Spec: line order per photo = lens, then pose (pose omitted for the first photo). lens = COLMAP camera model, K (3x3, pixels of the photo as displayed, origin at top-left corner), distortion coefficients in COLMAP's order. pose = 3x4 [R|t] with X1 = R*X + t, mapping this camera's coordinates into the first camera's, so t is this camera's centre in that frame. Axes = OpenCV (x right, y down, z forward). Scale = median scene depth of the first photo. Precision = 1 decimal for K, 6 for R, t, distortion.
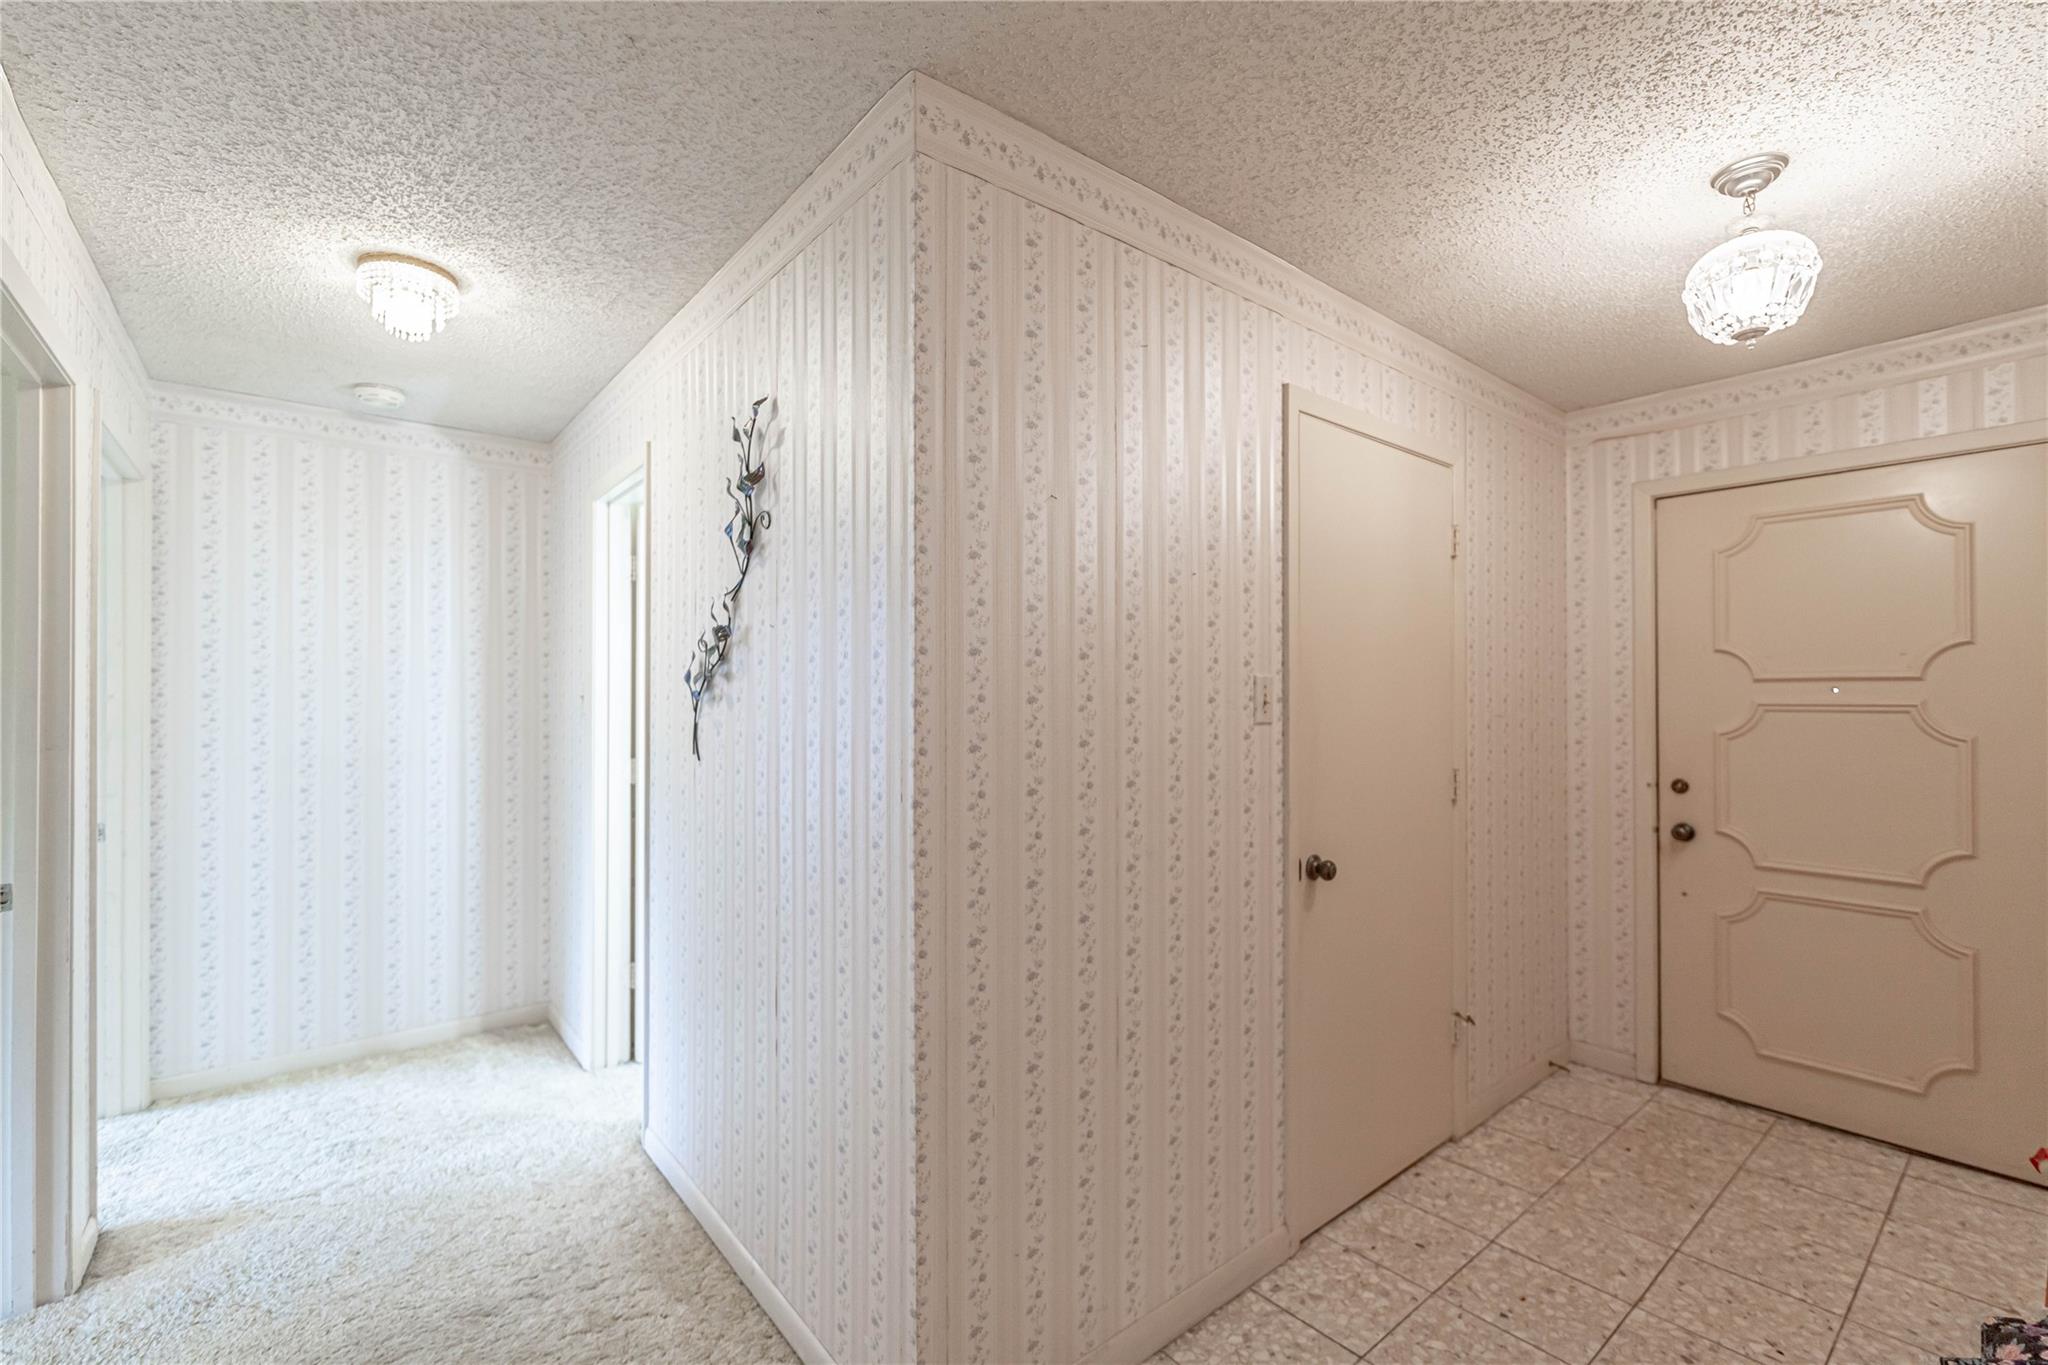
lens RADIAL K [[890.1, 0, 1024.0], [0, 890.1, 692.6], [0, 0, 1]] dist [0.000687, -0.001444]
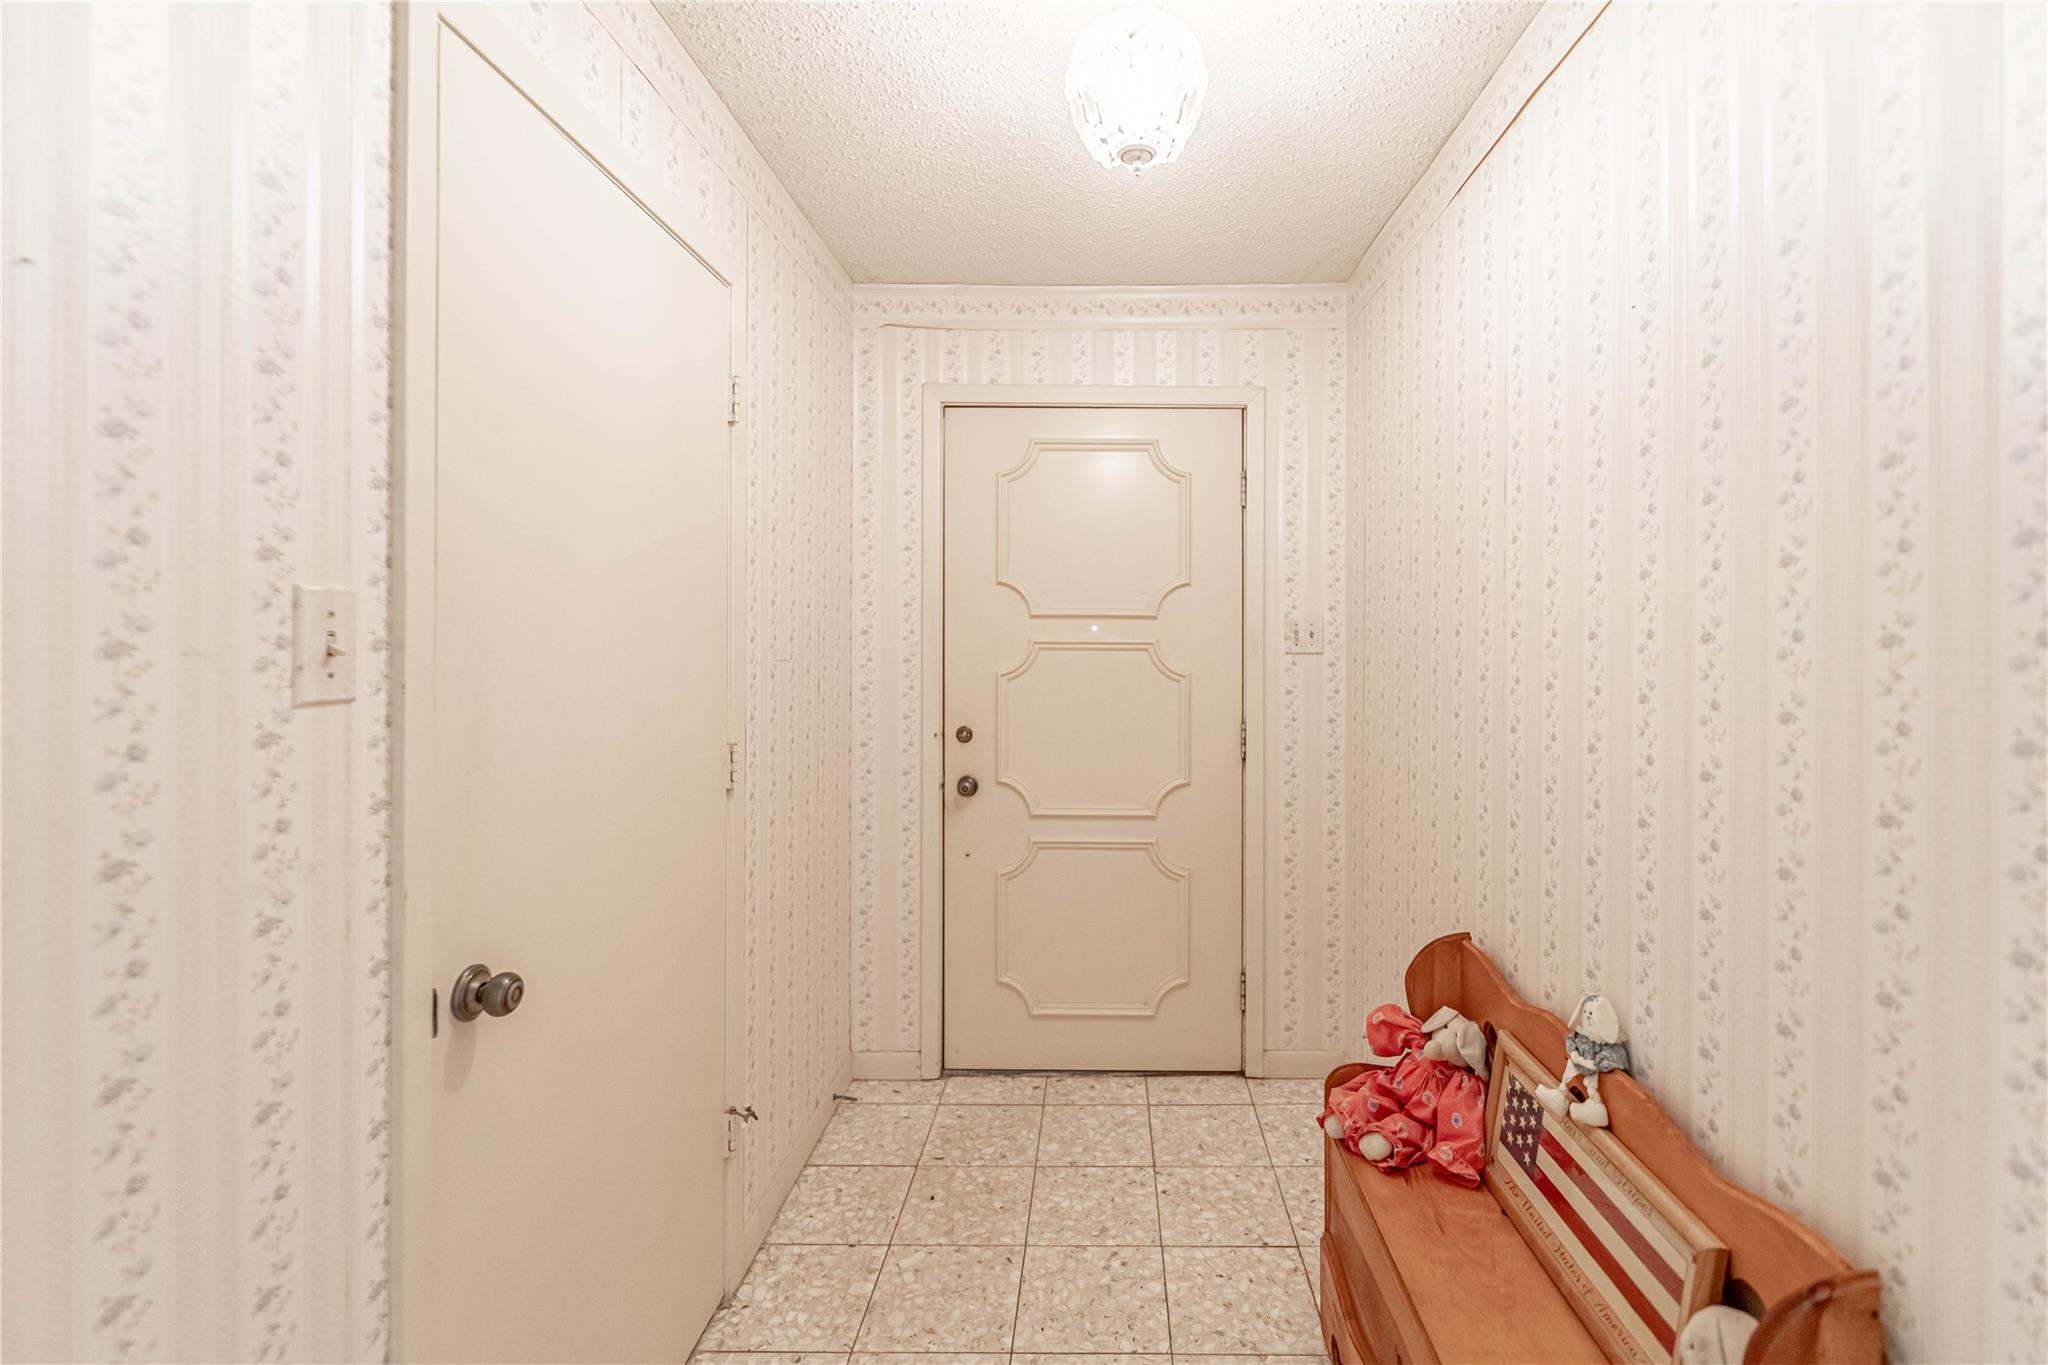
lens RADIAL K [[890.1, 0, 1069.2], [0, 890.1, 632.6], [0, 0, 1]] dist [0.000687, -0.001444]
pose [[0.653019, 0.001797, 0.757340, 0.148515], [-0.010200, 0.999927, 0.006422, -0.003331], [-0.757273, -0.011919, 0.652989, 0.383359]]
